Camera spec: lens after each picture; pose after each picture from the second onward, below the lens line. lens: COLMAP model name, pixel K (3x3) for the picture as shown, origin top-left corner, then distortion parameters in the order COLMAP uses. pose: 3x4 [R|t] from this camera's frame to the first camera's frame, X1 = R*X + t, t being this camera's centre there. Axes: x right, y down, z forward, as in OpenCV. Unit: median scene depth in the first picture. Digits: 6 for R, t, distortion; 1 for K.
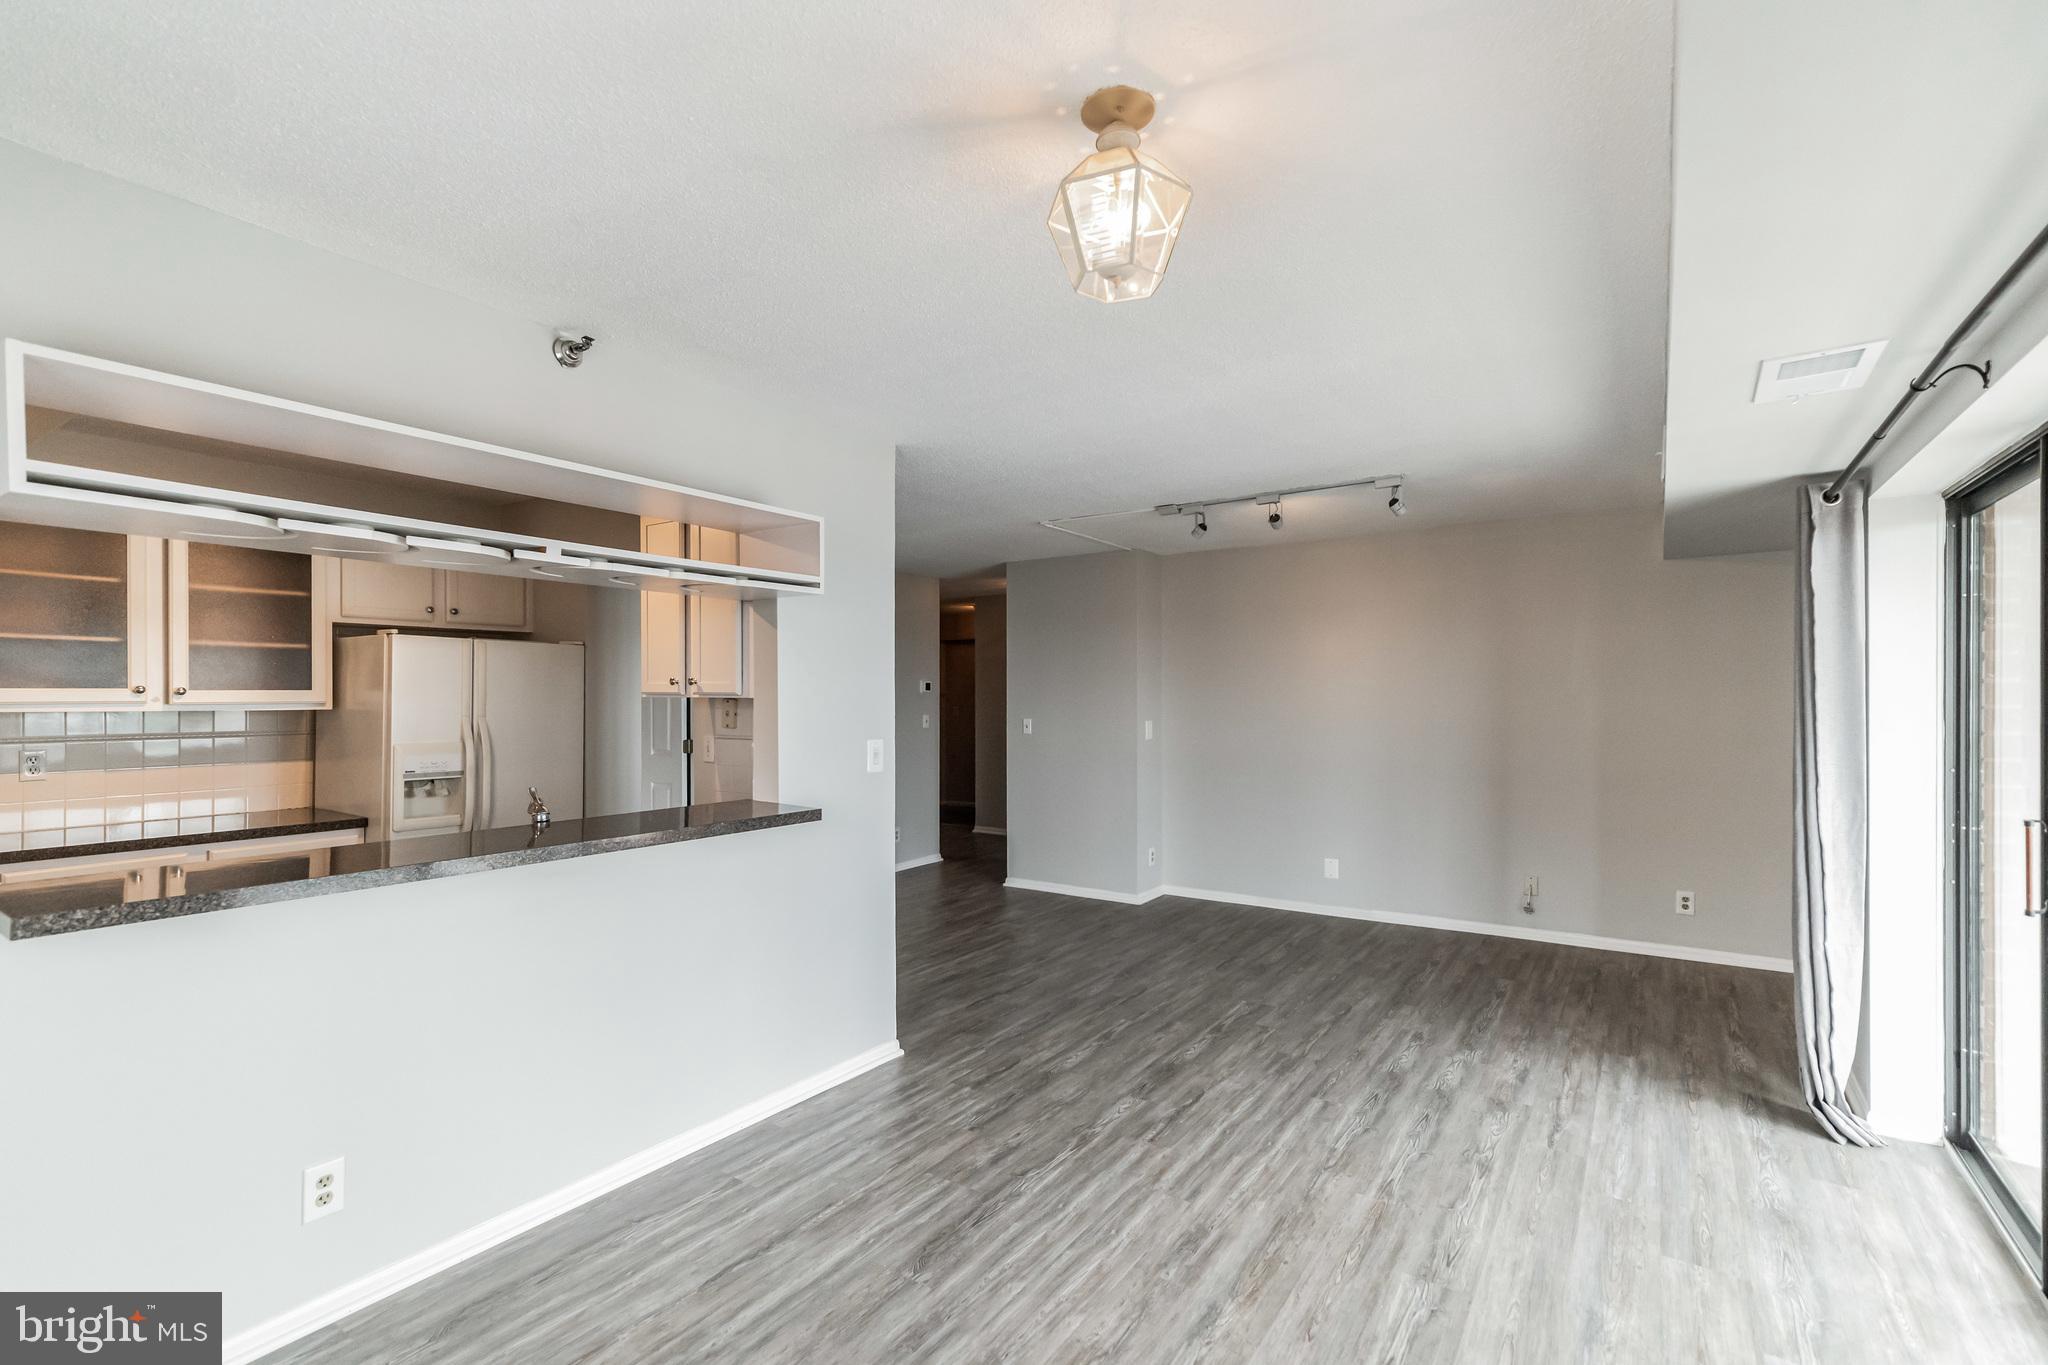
lens RADIAL K [[909.4, 0, 1034.9], [0, 909.4, 698.8], [0, 0, 1]] dist [-0.001149, 0.000323]
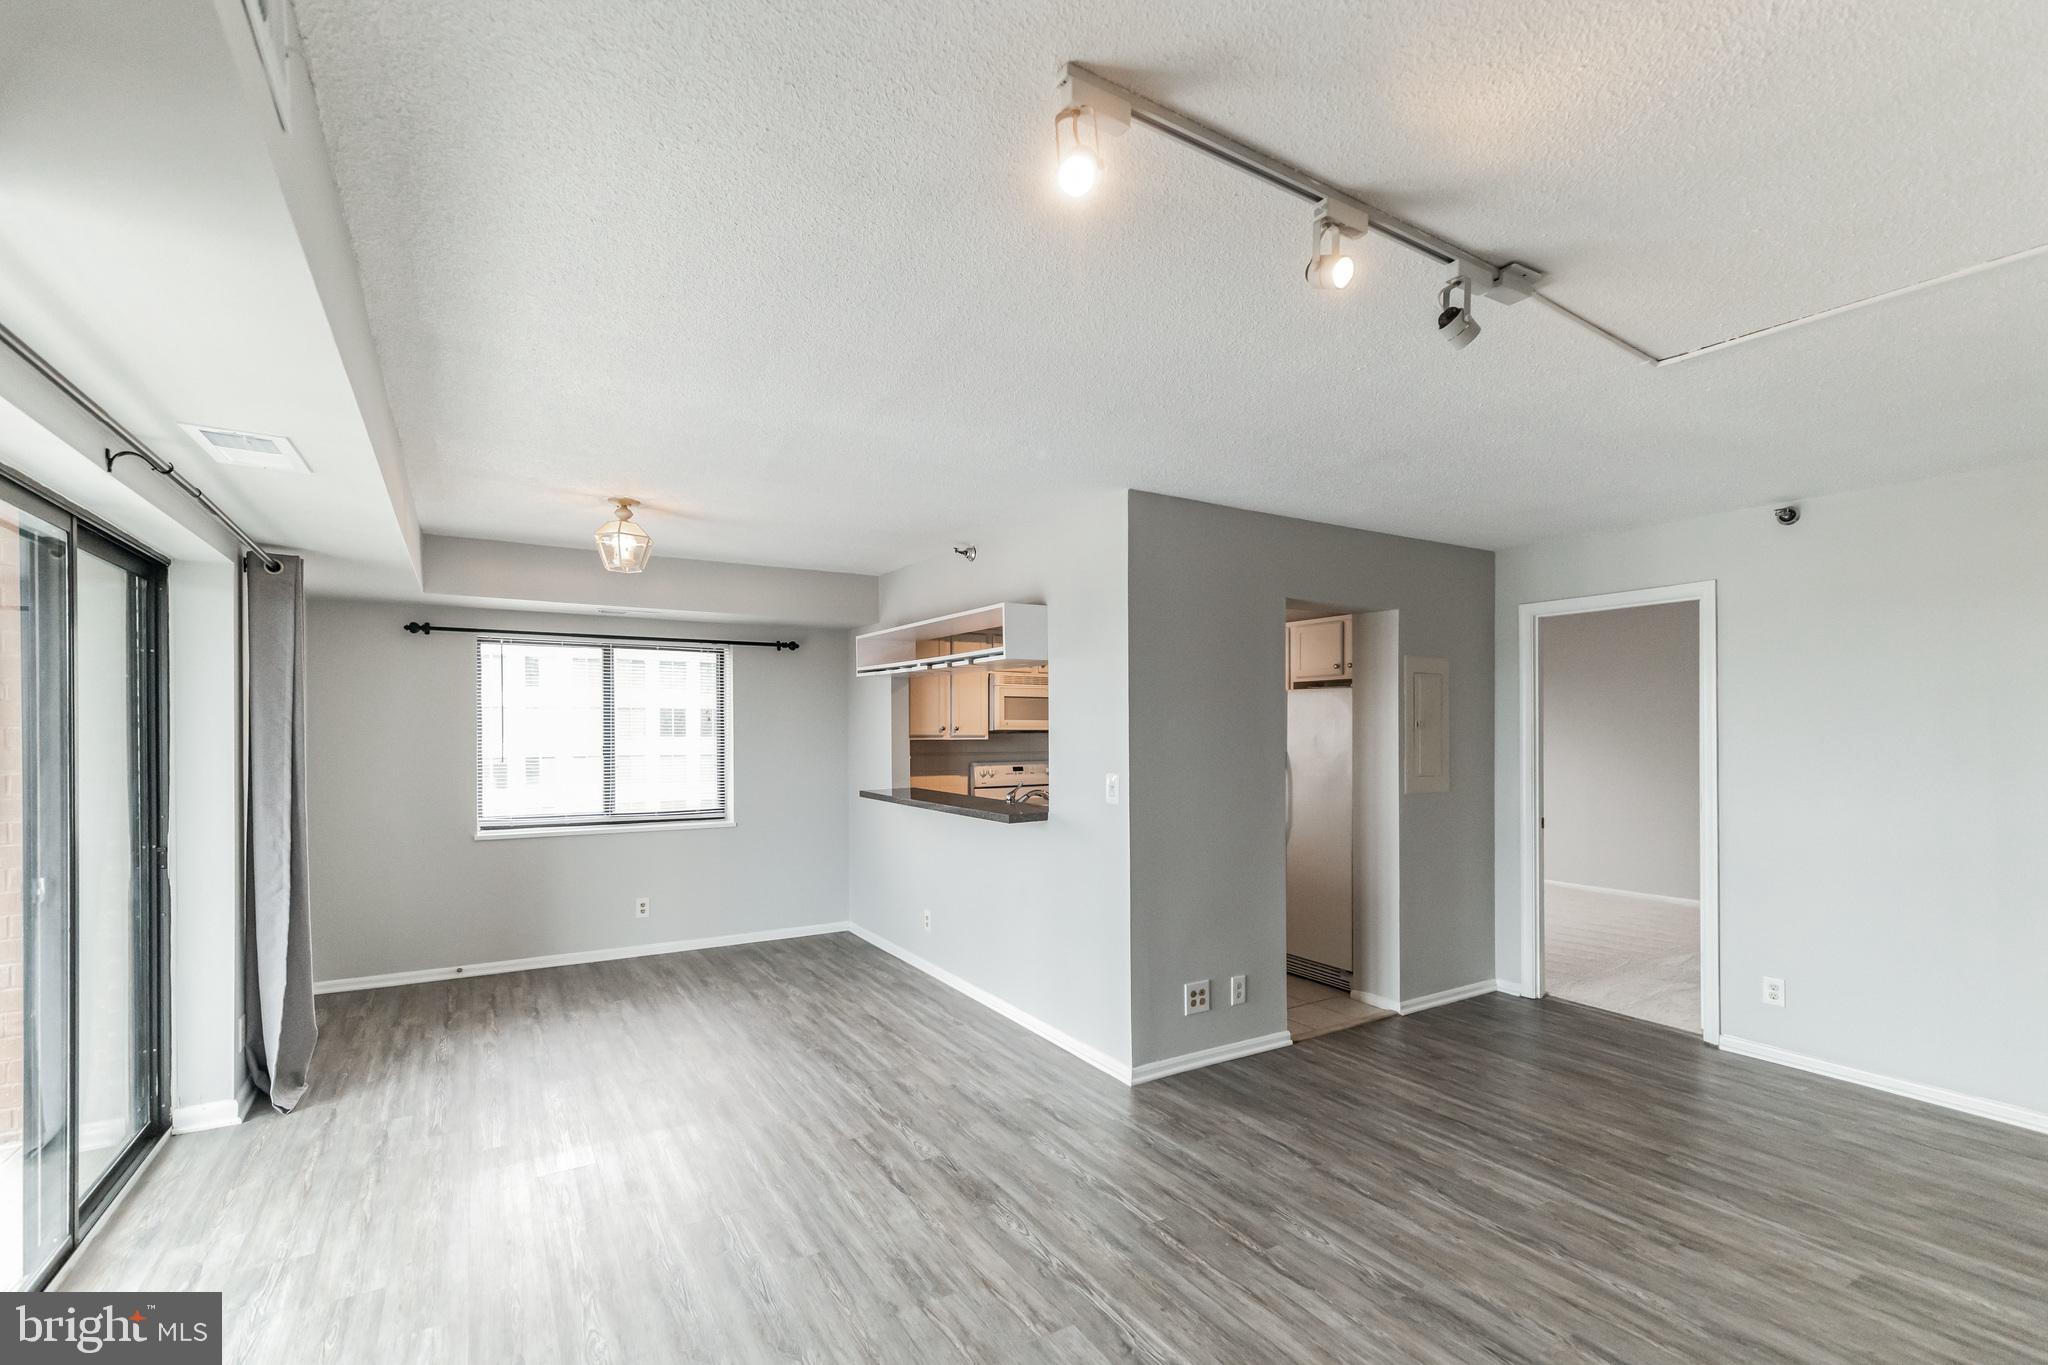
lens RADIAL K [[899.4, 0, 1004.7], [0, 899.4, 728.2], [0, 0, 1]] dist [0.002248, 0.000319]
pose [[-0.425745, -0.000125, -0.904843, 0.881314], [-0.004289, 0.999989, 0.001880, -0.012146], [0.904833, 0.004681, -0.425740, 1.384257]]
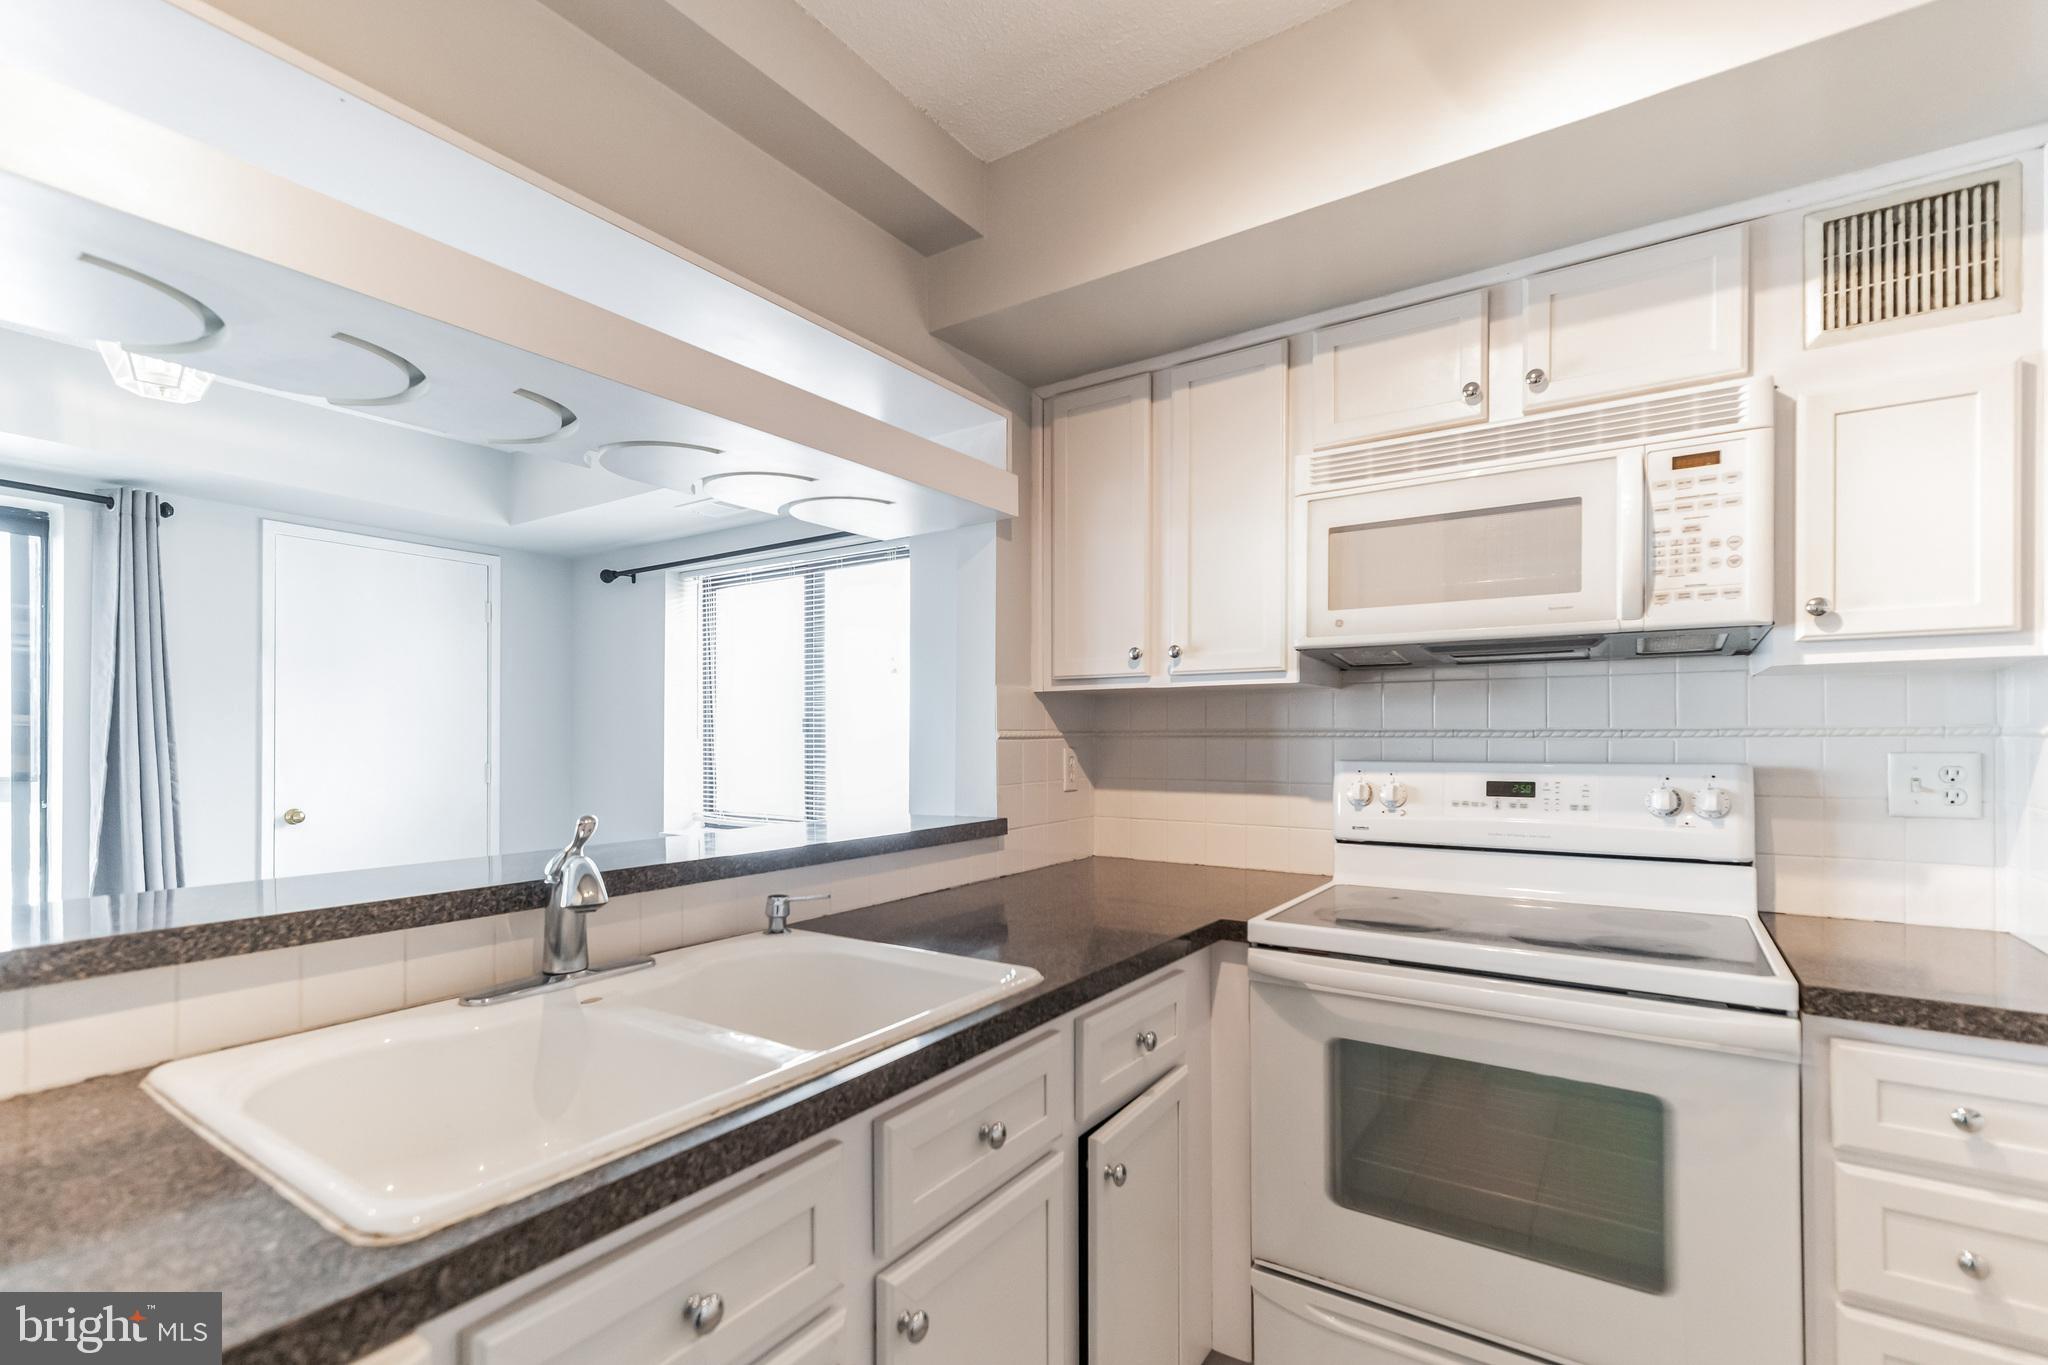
lens RADIAL K [[921.7, 0, 1017.0], [0, 921.7, 736.6], [0, 0, 1]] dist [0.013813, -0.000388]
pose [[-0.999947, -0.000561, 0.010276, -0.604653], [-0.000547, 0.999999, 0.001391, 0.047399], [-0.010277, 0.001385, -0.999946, 1.145406]]
